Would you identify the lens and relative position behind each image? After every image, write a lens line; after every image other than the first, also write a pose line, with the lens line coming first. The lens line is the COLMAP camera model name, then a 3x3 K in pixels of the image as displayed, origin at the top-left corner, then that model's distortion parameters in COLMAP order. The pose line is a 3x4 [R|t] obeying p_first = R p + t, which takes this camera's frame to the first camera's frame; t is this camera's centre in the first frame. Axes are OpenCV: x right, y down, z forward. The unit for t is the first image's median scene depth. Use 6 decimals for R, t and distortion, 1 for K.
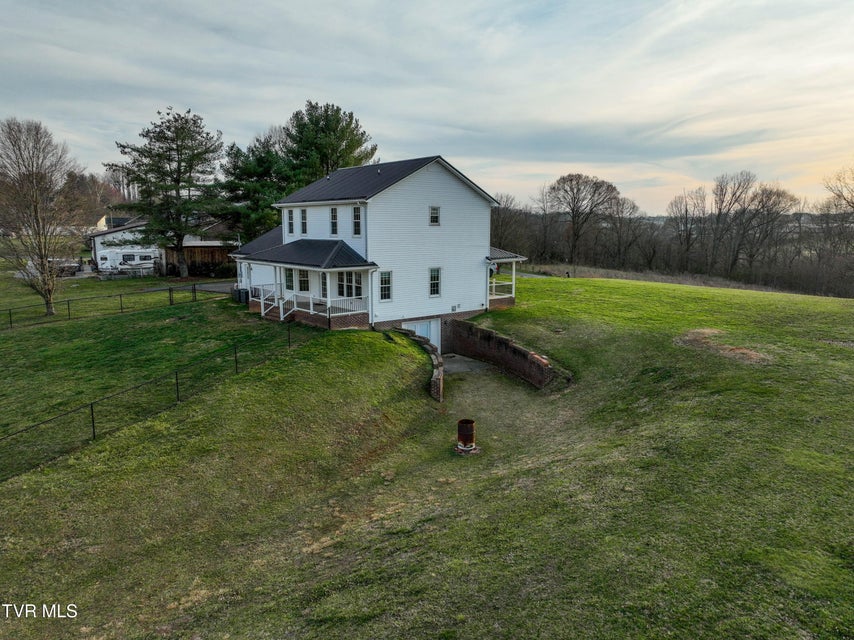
lens RADIAL K [[598.8, 0, 432.8], [0, 598.8, 316.3], [0, 0, 1]] dist [0.008187, 0.006304]
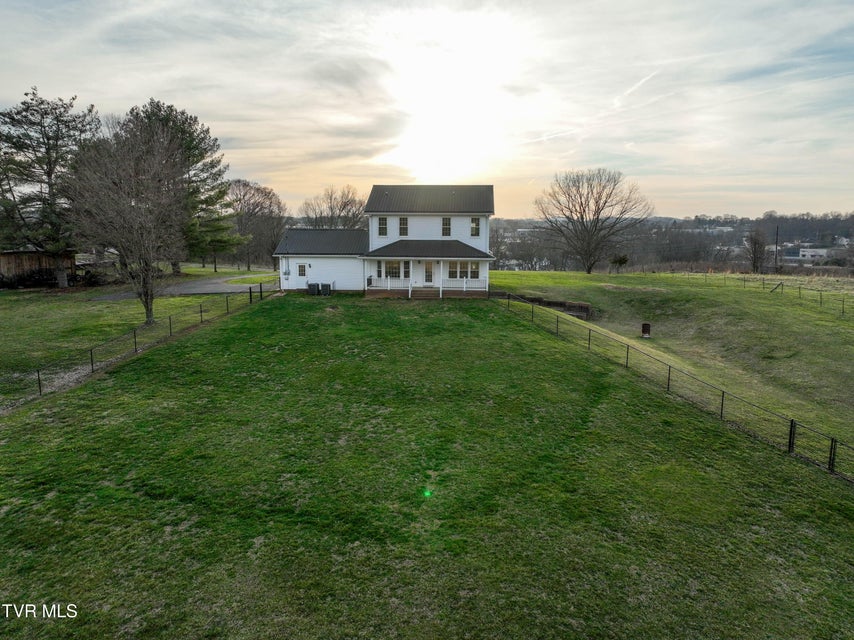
lens RADIAL K [[598.8, 0, 432.8], [0, 598.8, 316.3], [0, 0, 1]] dist [0.008187, 0.006304]
pose [[0.695399, -0.102499, 0.711277, -1.152147], [0.102793, 0.993785, 0.042713, -0.010366], [-0.711234, 0.043412, 0.701613, 0.027327]]
